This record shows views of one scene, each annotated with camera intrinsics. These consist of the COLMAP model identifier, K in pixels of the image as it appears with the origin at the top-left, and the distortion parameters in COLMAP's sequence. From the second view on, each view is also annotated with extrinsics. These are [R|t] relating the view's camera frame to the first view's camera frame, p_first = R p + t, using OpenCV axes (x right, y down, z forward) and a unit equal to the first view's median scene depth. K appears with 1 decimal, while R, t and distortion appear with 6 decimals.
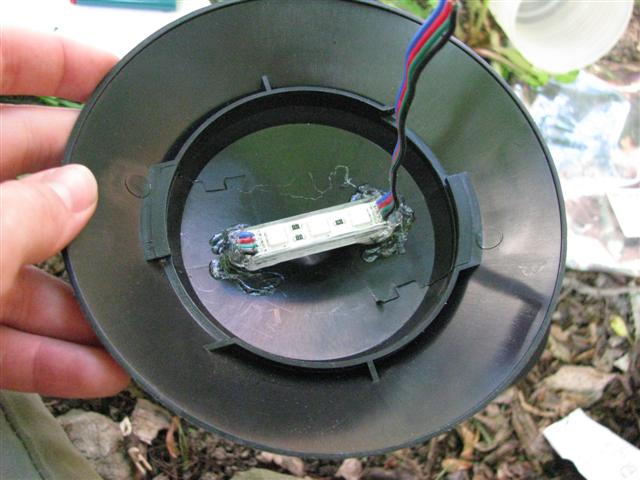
lens RADIAL K [[663.9, 0, 320.0], [0, 663.9, 240.0], [0, 0, 1]] dist [-0.176991, 0.011139]
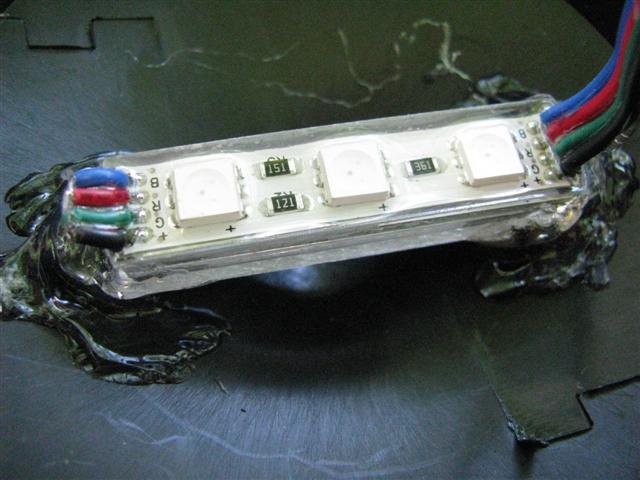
lens RADIAL K [[663.9, 0, 320.0], [0, 663.9, 240.0], [0, 0, 1]] dist [-0.176991, 0.011139]
pose [[0.994865, 0.091995, -0.042187, -0.001764], [-0.091442, 0.995700, 0.014856, 0.006337], [0.043372, -0.010922, 0.998999, 0.696641]]
